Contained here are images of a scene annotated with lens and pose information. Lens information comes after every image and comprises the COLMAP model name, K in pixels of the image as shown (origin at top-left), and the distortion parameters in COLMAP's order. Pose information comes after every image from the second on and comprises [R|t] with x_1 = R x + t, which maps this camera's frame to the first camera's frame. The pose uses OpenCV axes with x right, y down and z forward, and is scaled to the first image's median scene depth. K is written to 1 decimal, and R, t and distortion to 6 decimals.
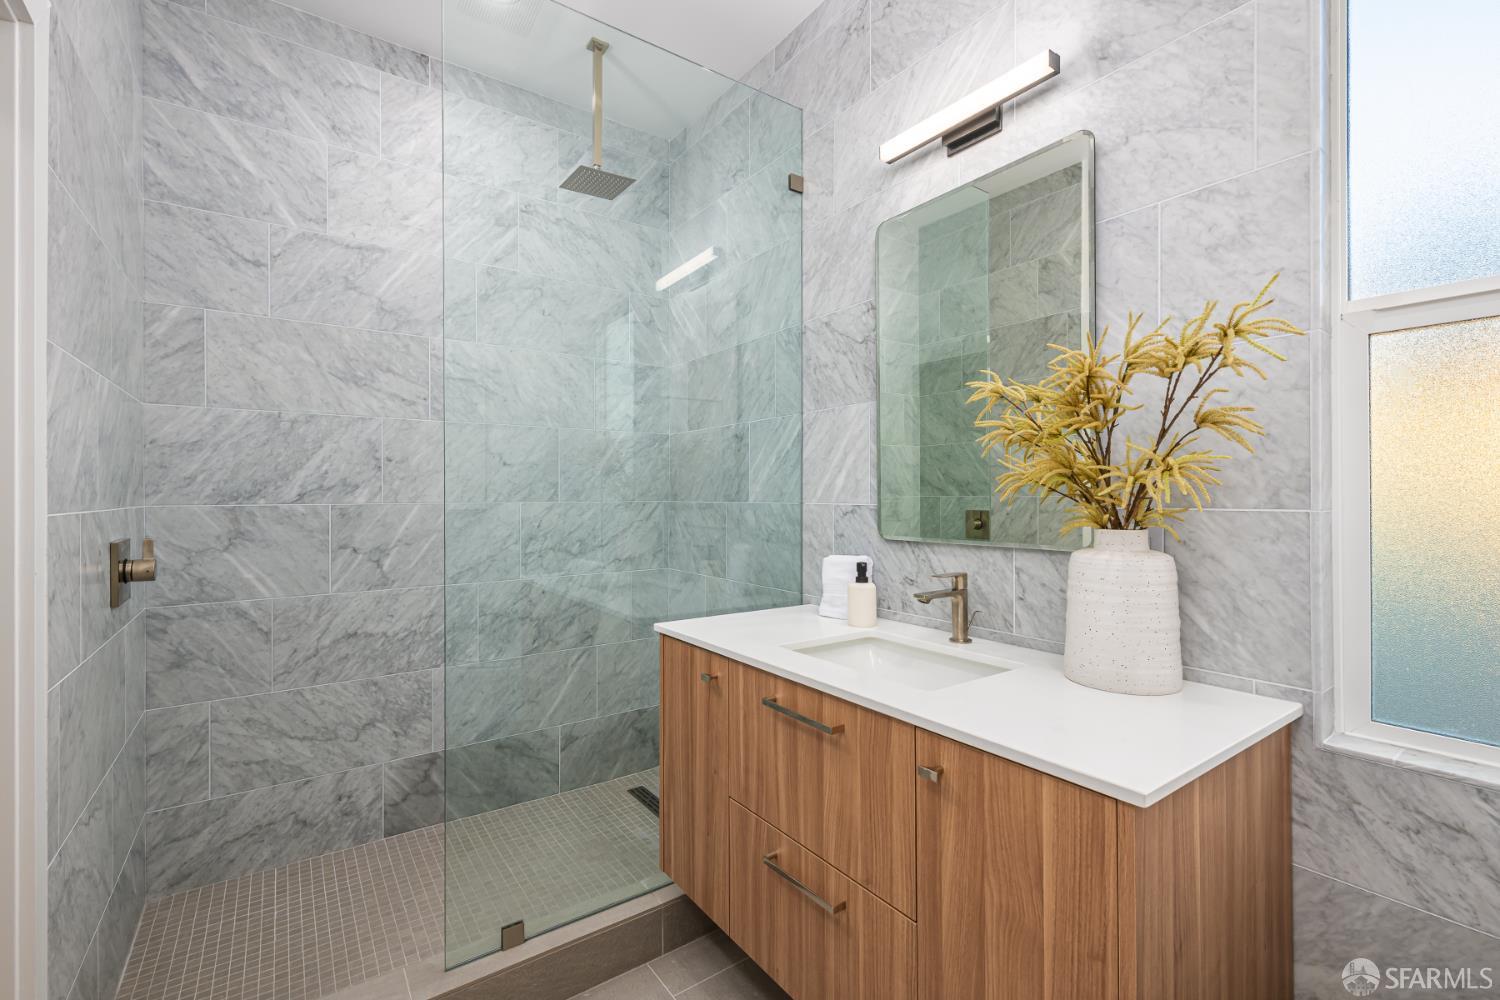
lens RADIAL K [[645.7, 0, 756.8], [0, 645.7, 494.5], [0, 0, 1]] dist [0.013692, -0.006197]
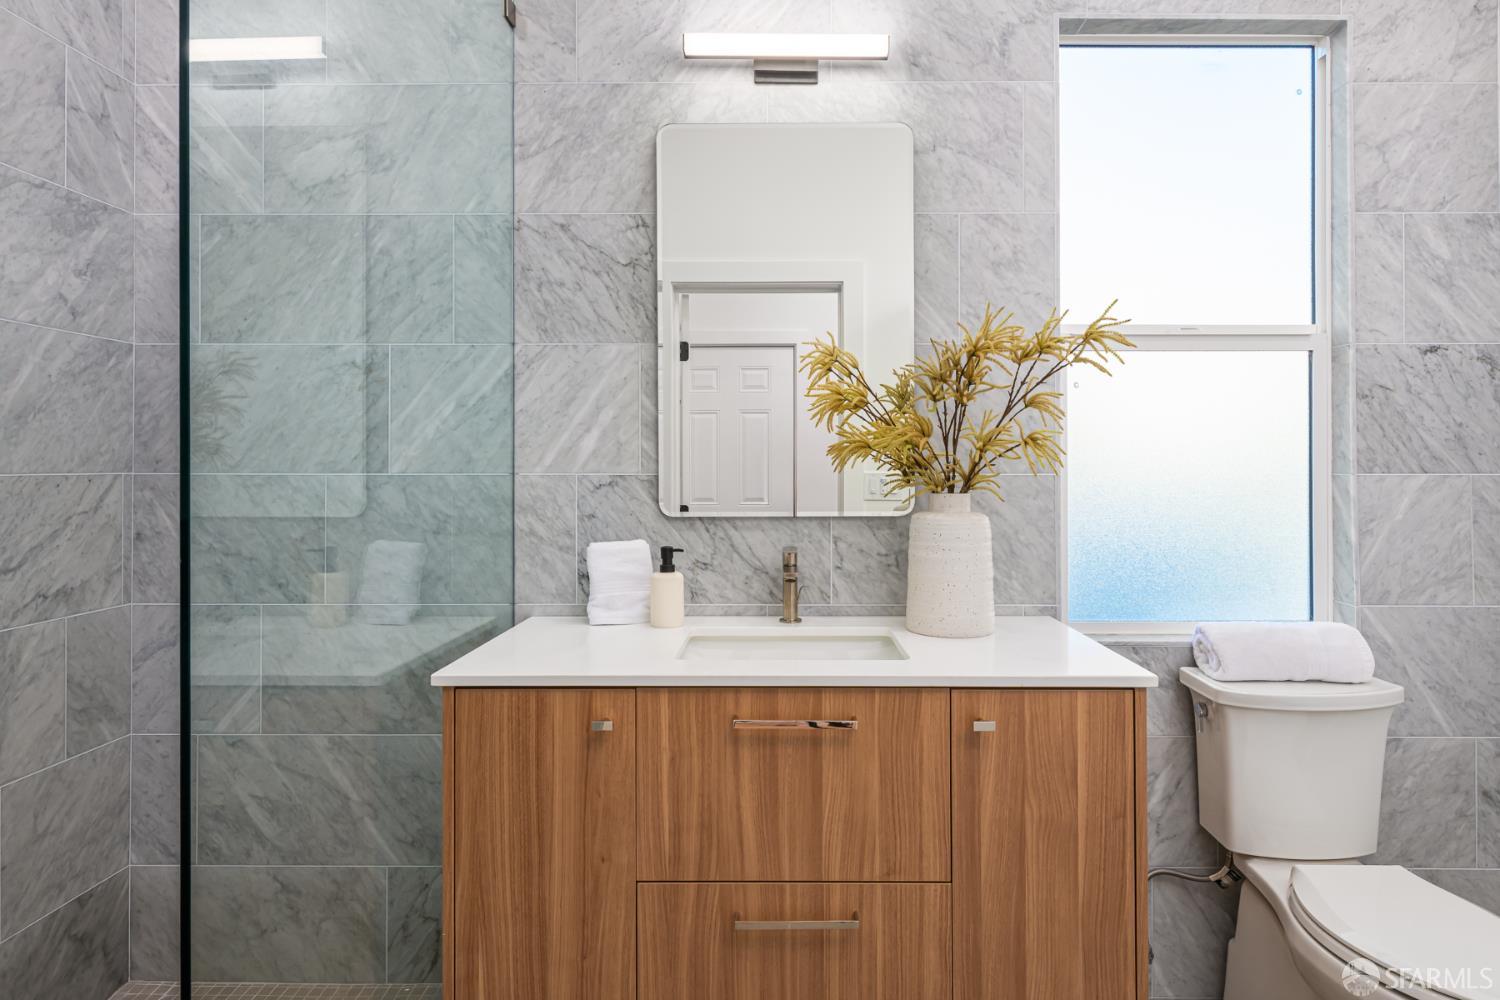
lens RADIAL K [[889.2, 0, 747.4], [0, 889.2, 468.0], [0, 0, 1]] dist [0.005875, -0.006890]
pose [[0.569814, 0.001575, 0.821772, -0.673497], [-0.001440, 0.999999, -0.000918, 0.008988], [-0.821772, -0.000660, 0.569816, 0.293482]]
